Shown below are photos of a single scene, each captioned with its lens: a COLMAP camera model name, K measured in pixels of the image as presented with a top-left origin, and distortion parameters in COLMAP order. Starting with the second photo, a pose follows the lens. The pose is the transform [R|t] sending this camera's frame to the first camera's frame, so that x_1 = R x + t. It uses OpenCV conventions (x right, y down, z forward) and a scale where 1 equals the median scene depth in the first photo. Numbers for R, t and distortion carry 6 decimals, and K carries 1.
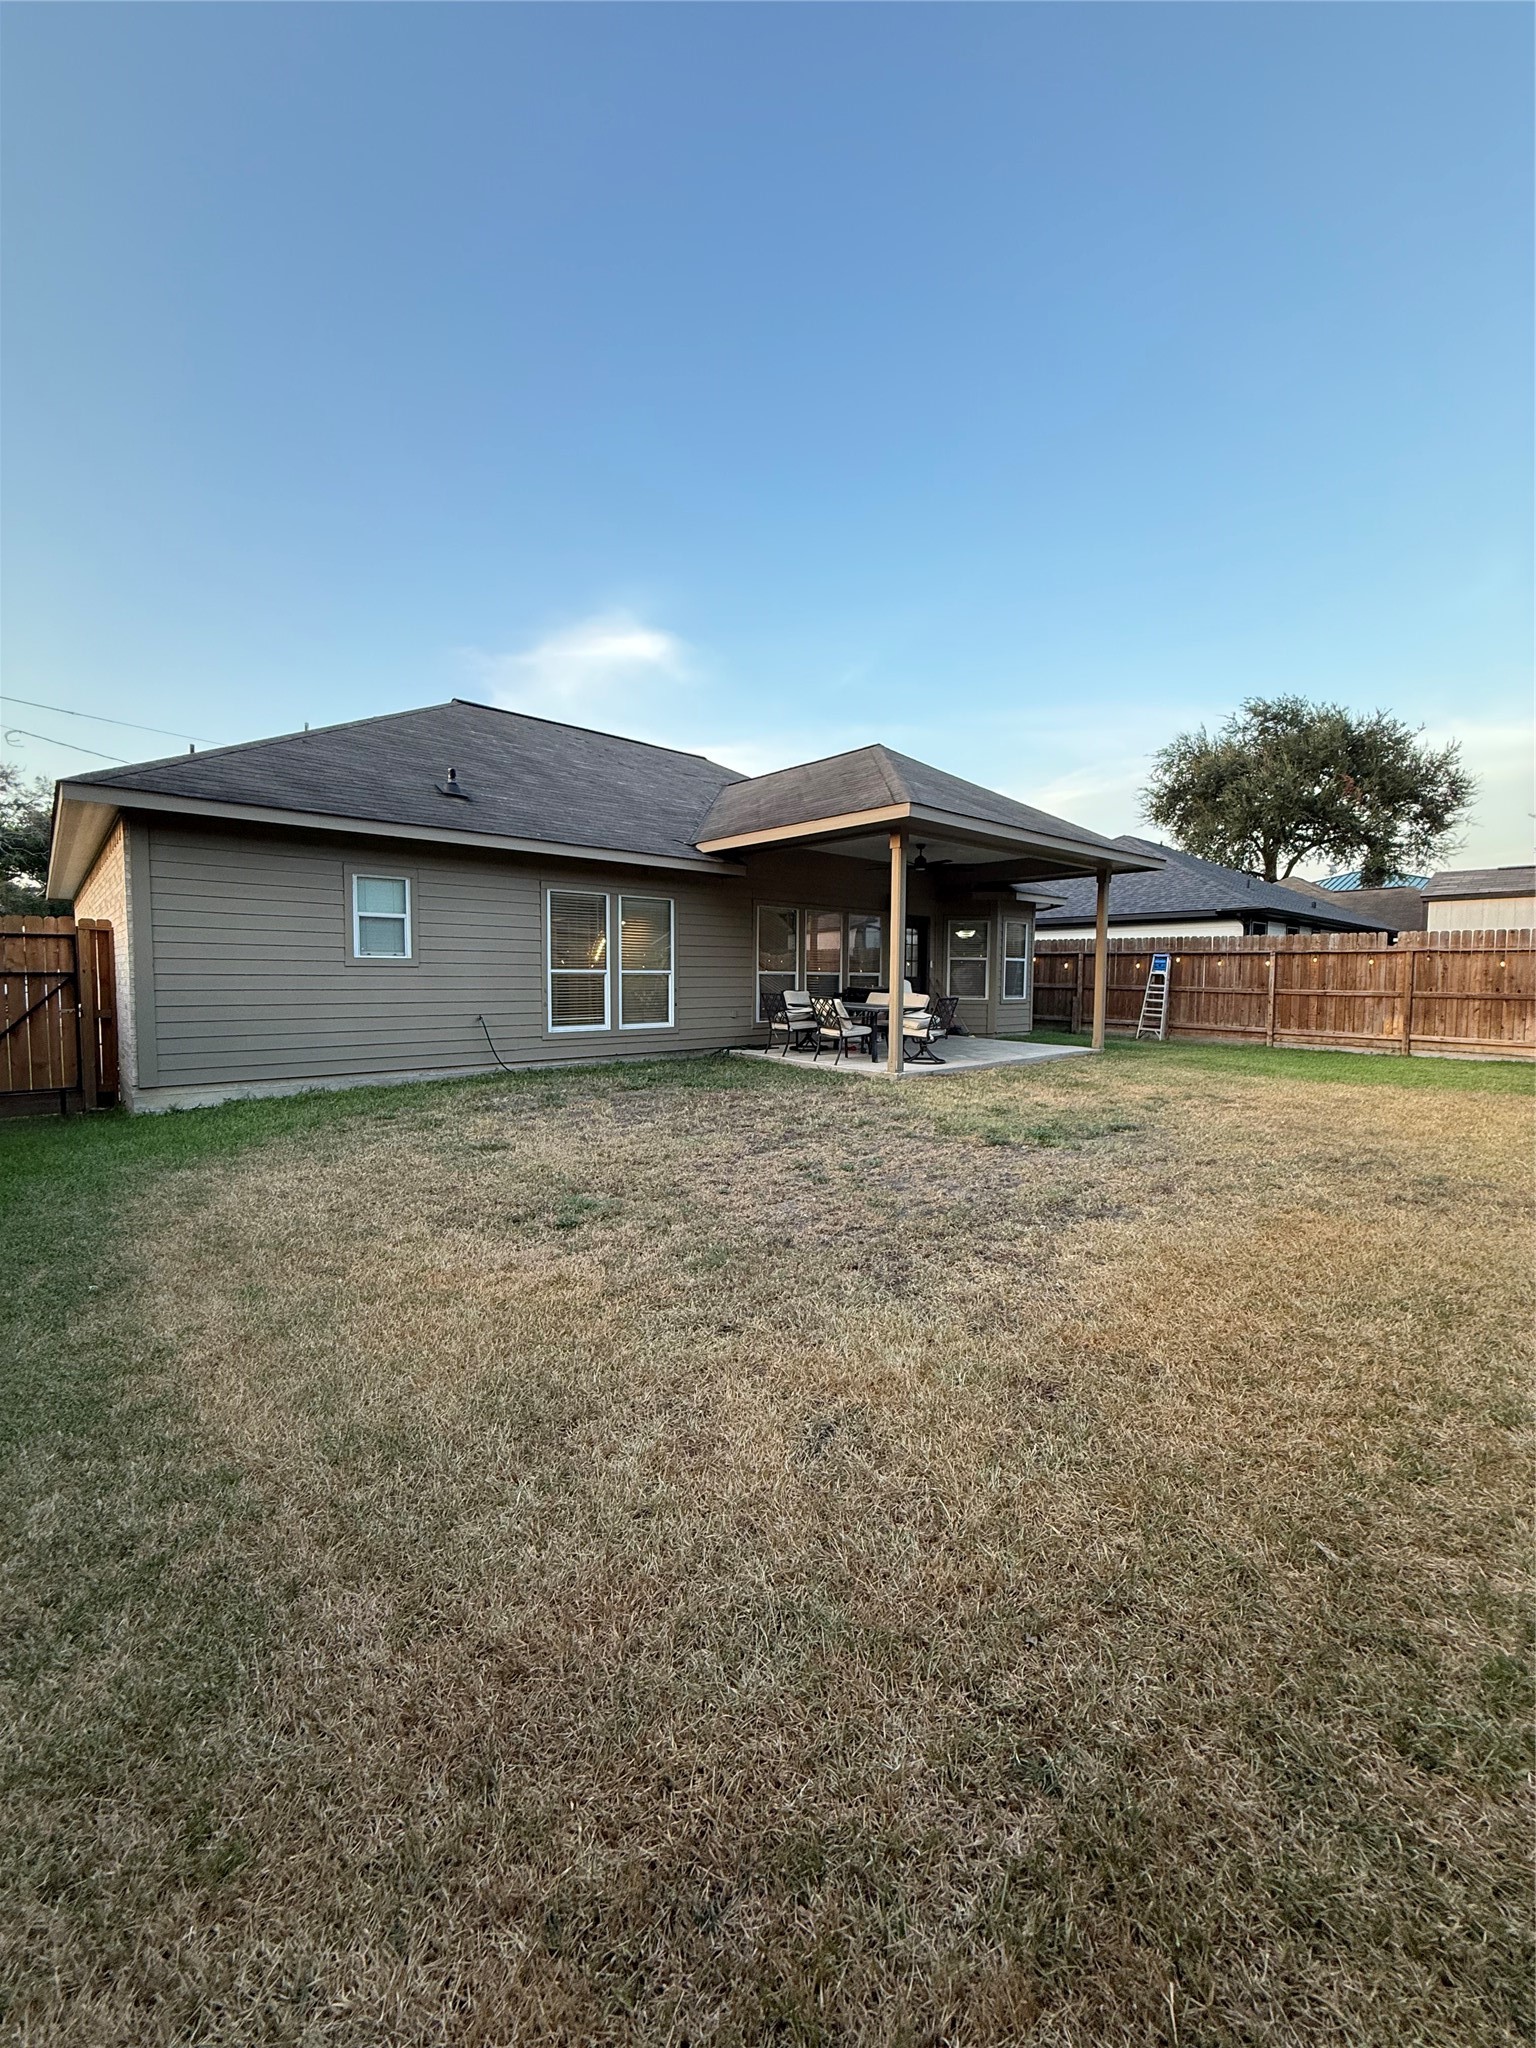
lens RADIAL K [[818.2, 0, 762.5], [0, 818.2, 1019.1], [0, 0, 1]] dist [0.000014, 0.000644]
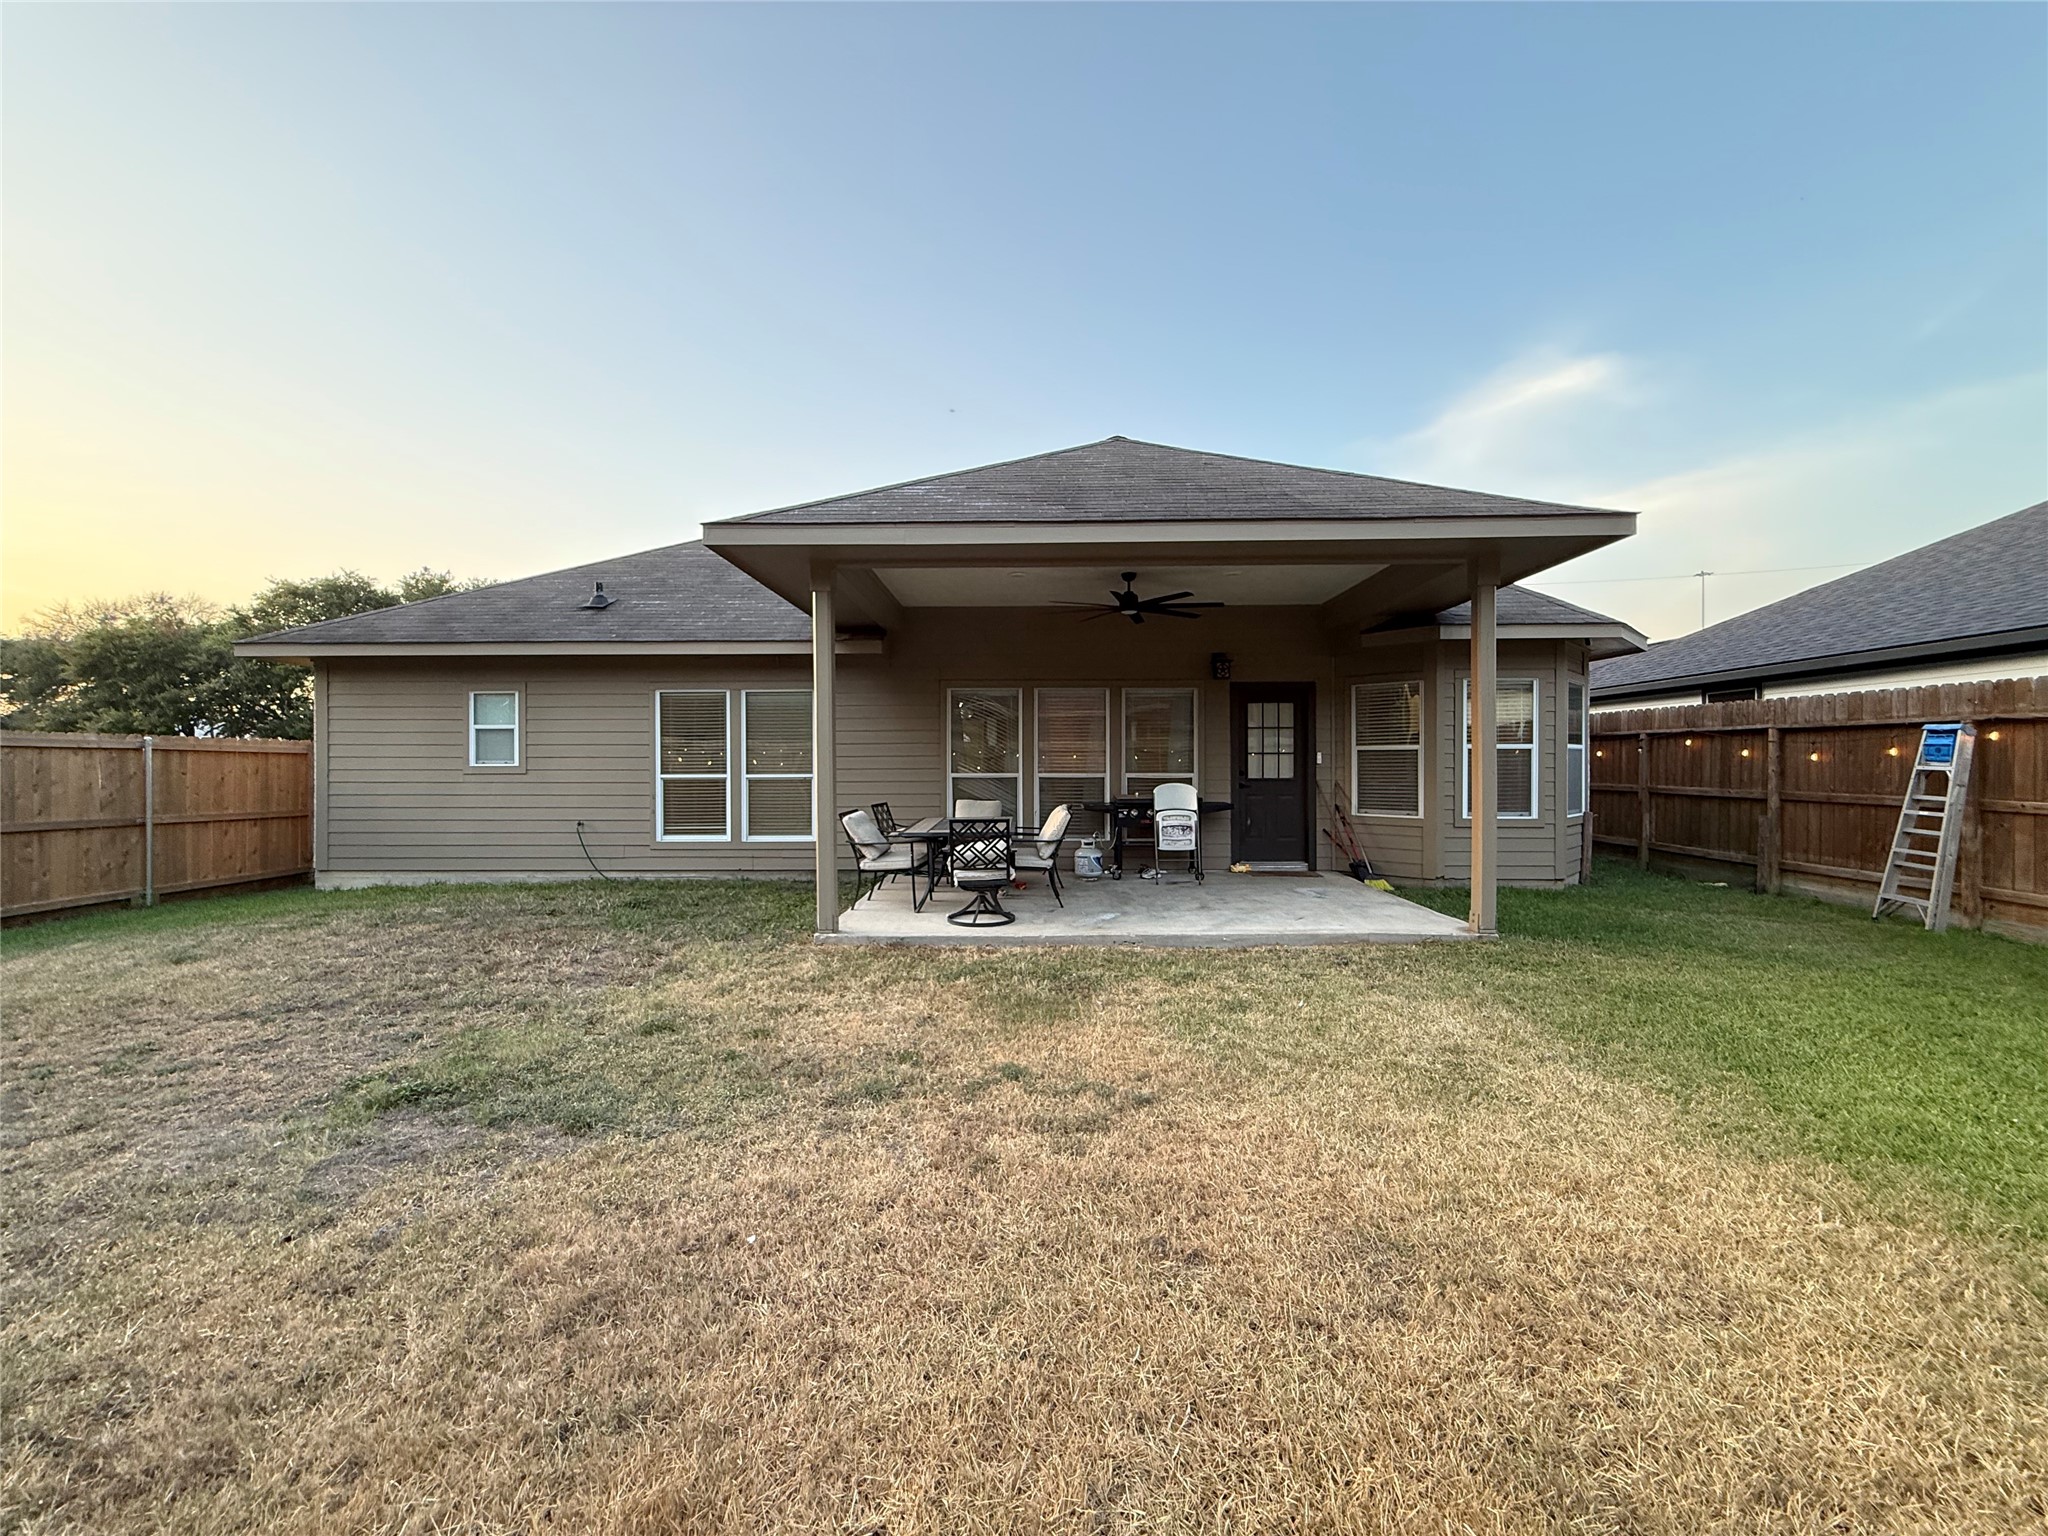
lens RADIAL K [[818.2, 0, 1022.8], [0, 818.2, 773.2], [0, 0, 1]] dist [0.000014, 0.000644]
pose [[0.733747, -0.003759, -0.679412, 0.689171], [-0.028566, 0.998930, -0.036378, -0.039666], [0.678822, 0.046100, 0.732854, 0.588379]]
